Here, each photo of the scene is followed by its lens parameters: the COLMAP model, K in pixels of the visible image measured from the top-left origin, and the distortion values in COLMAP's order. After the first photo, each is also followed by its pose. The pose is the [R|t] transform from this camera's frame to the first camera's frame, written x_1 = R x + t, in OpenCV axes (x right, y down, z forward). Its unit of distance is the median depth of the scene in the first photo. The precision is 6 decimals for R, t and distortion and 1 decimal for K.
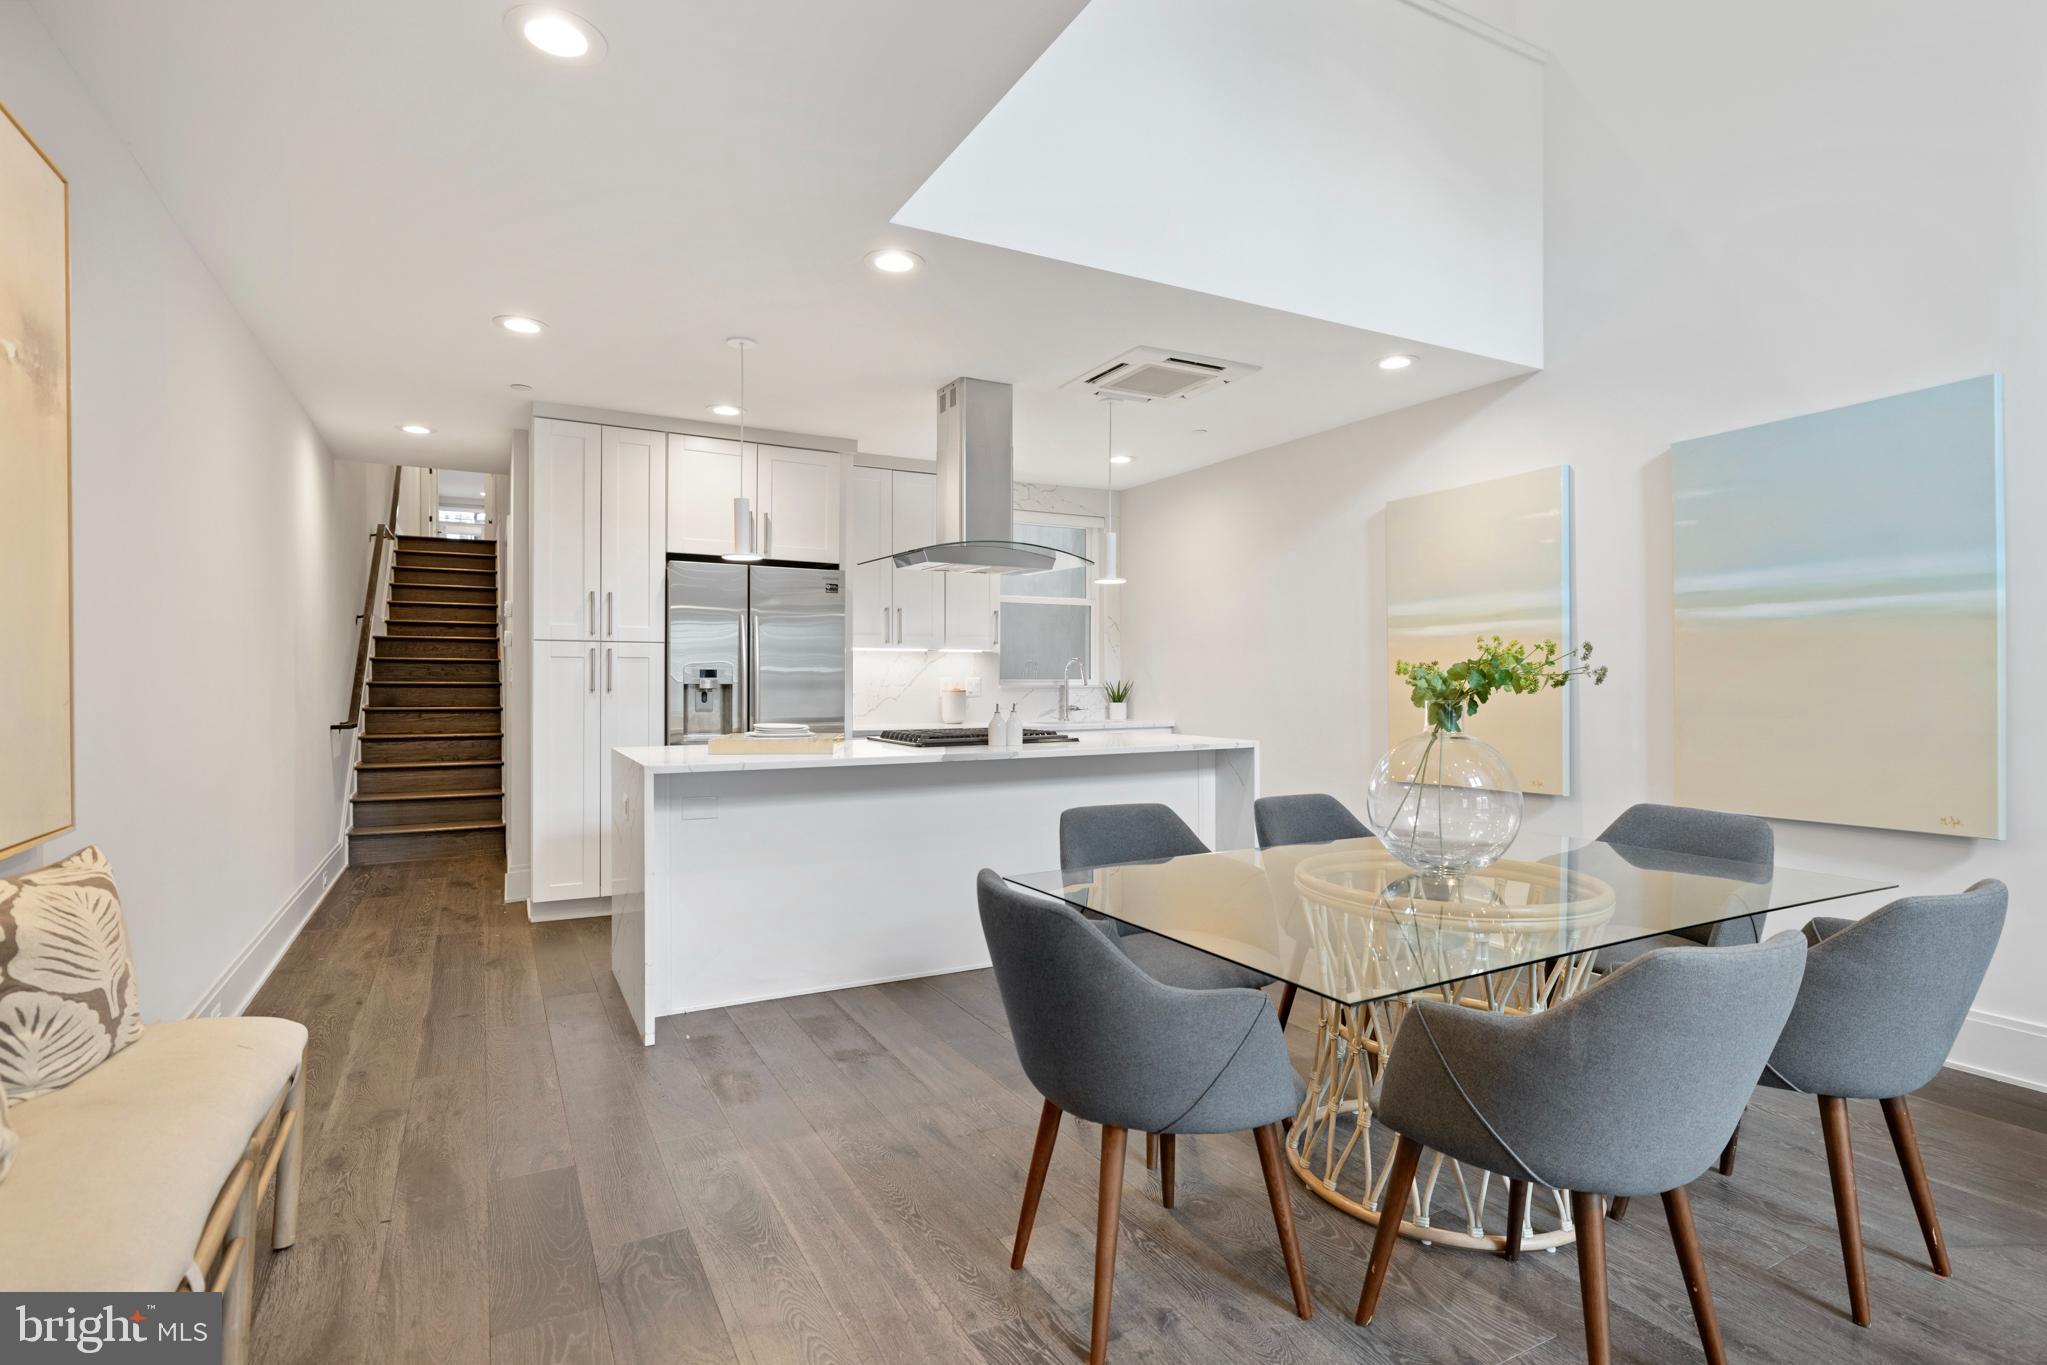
lens RADIAL K [[1009.1, 0, 1024.4], [0, 1009.1, 682.2], [0, 0, 1]] dist [-0.002028, 0.000451]
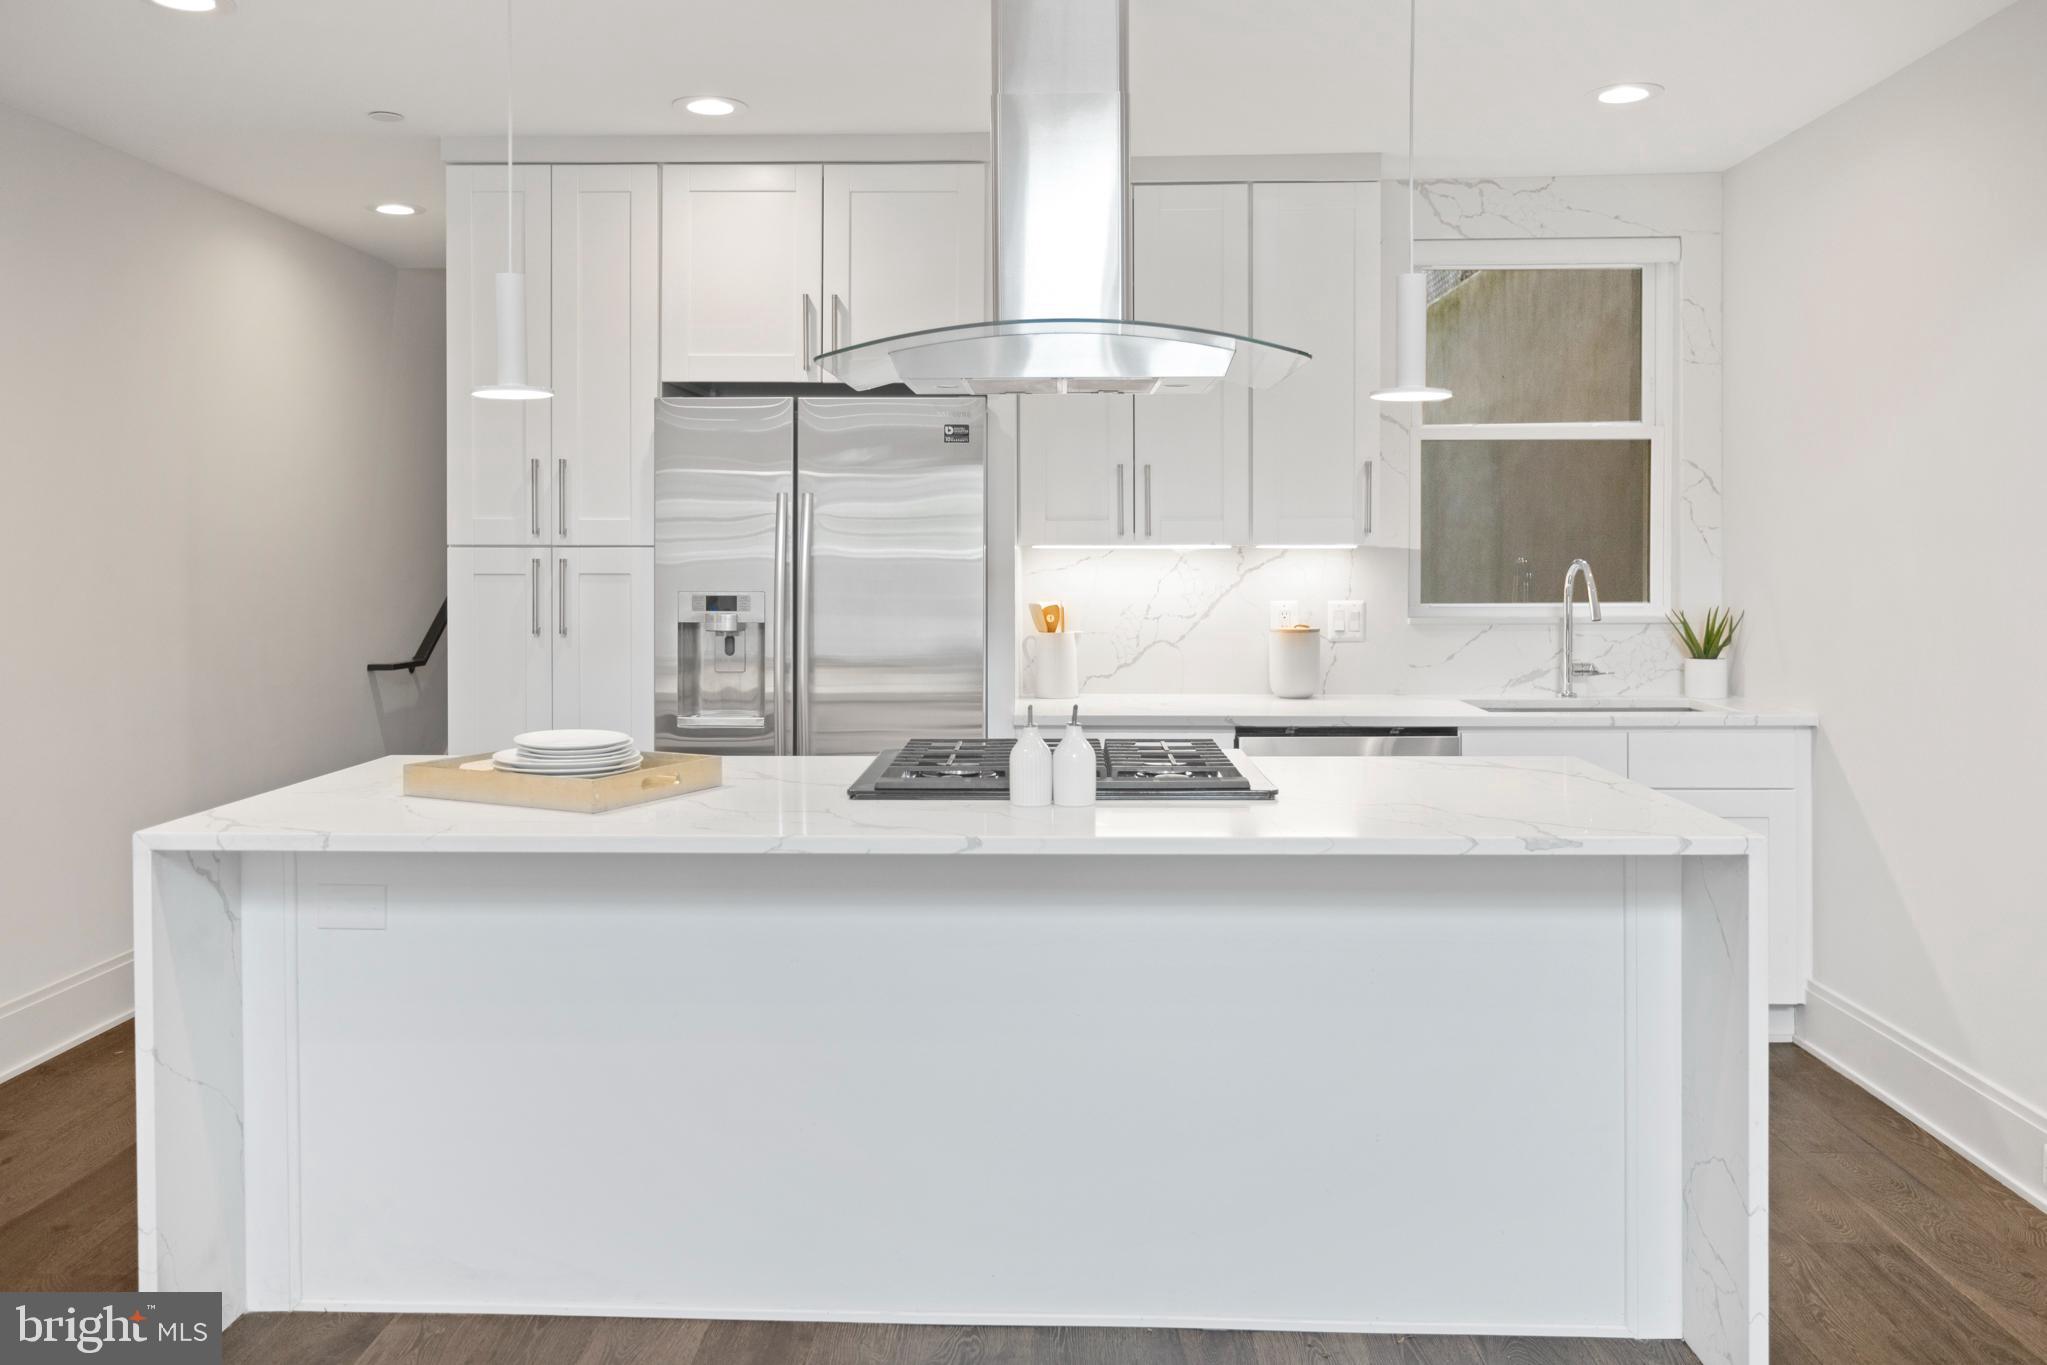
lens RADIAL K [[1588.8, 0, 1010.1], [0, 1588.8, 570.8], [0, 0, 1]] dist [-0.003830, -0.000515]
pose [[0.860061, 0.004335, -0.510173, 0.215165], [0.001264, 0.999943, 0.010628, -0.029692], [0.510190, -0.009785, 0.860006, 0.300249]]
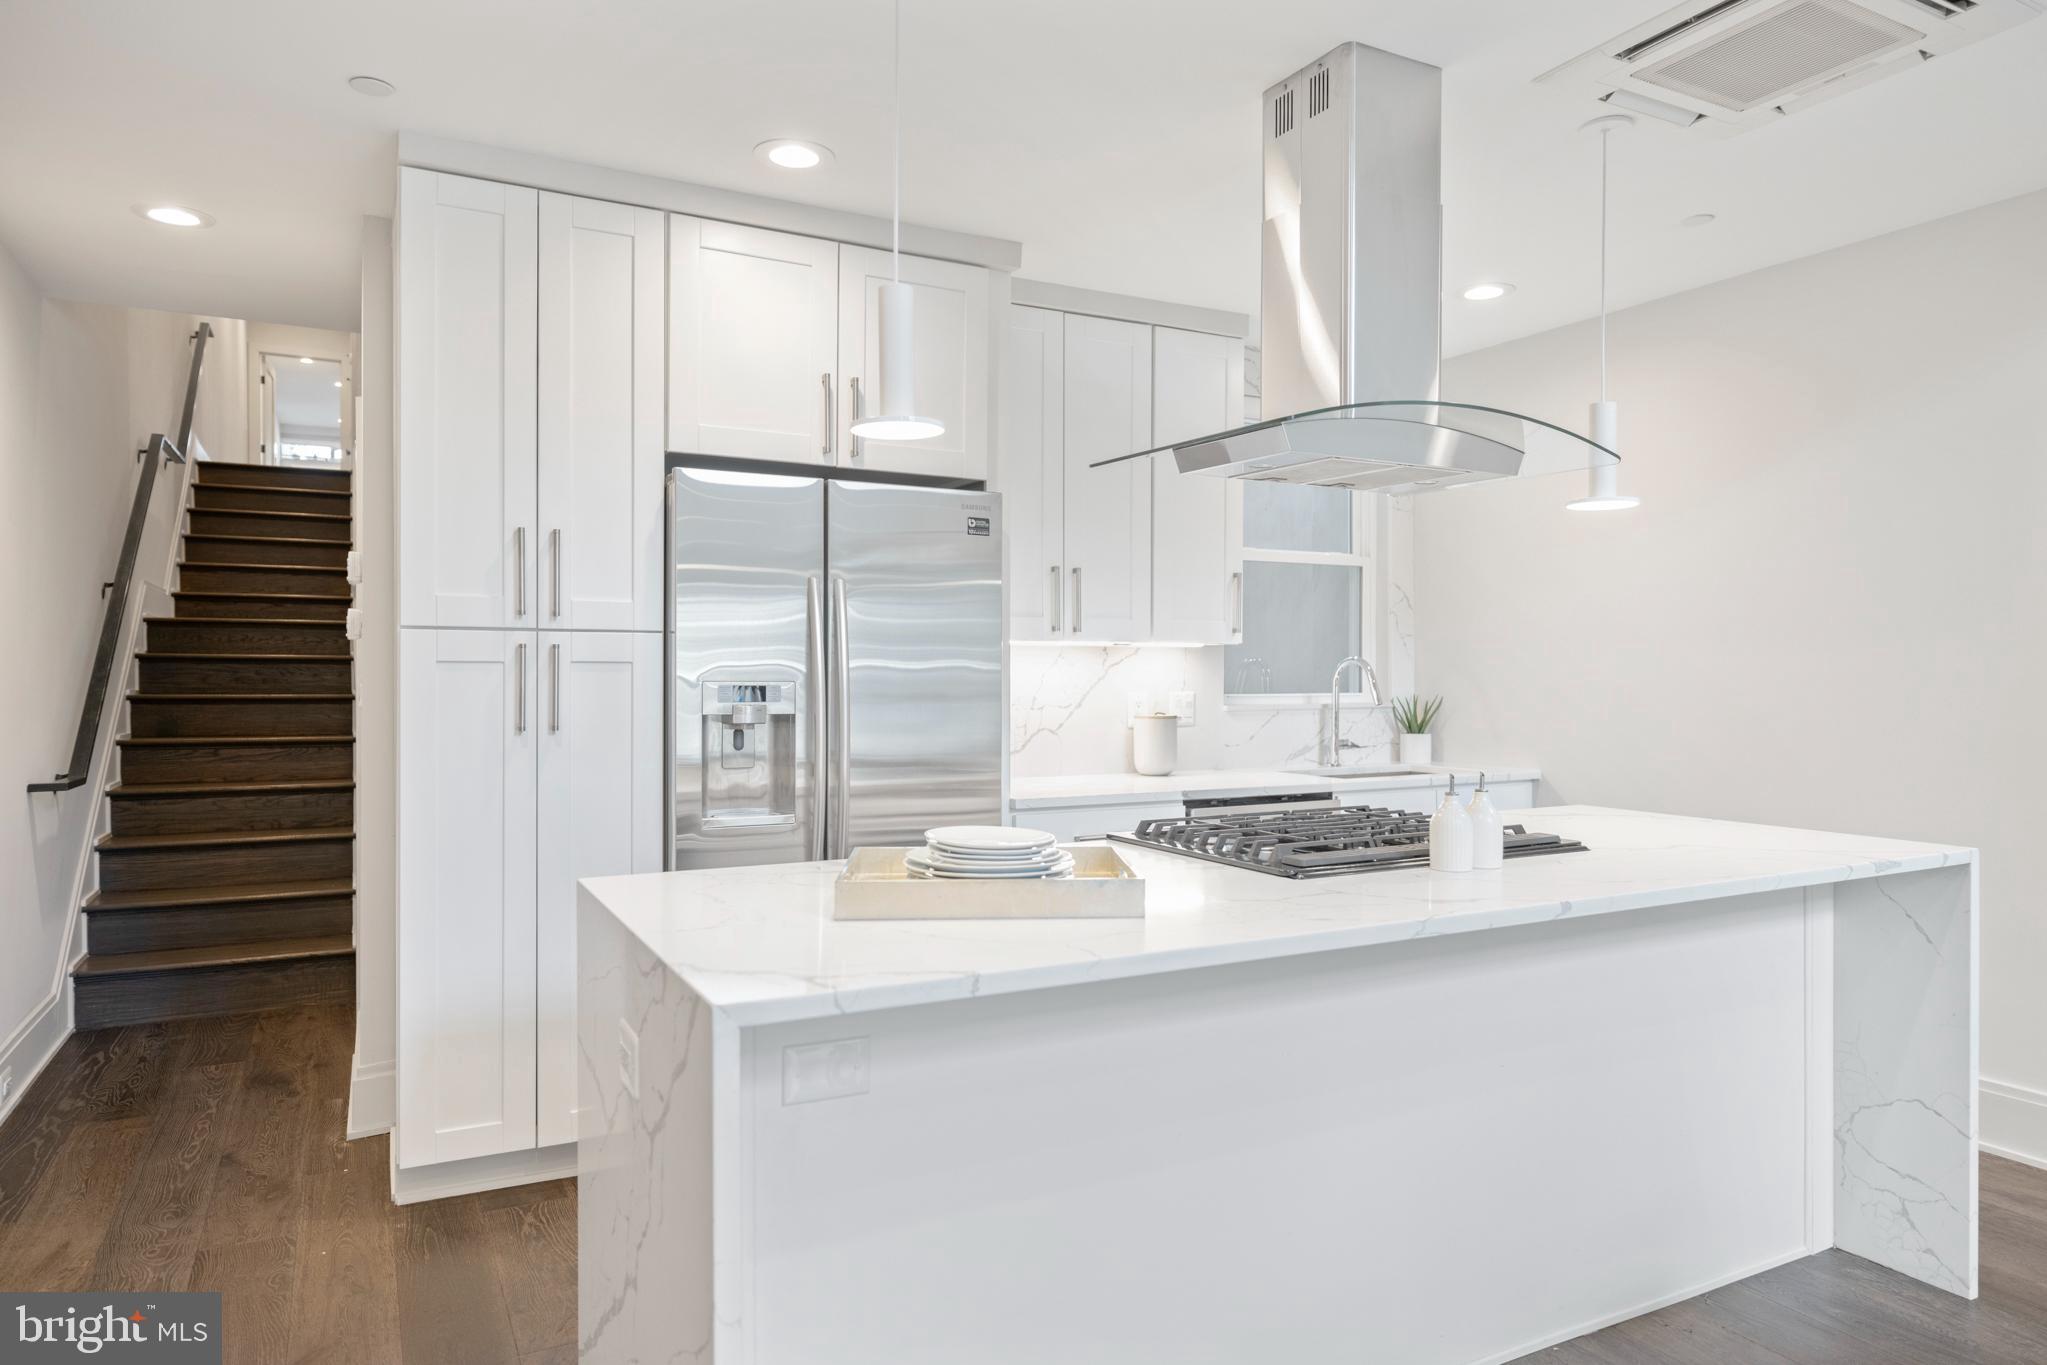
lens RADIAL K [[1274.6, 0, 1022.5], [0, 1274.6, 679.7], [0, 0, 1]] dist [0.003667, -0.003758]
pose [[0.999967, 0.000431, -0.008077, -0.147975], [-0.000405, 0.999995, 0.003273, -0.015065], [0.008079, -0.003269, 0.999962, 0.315113]]
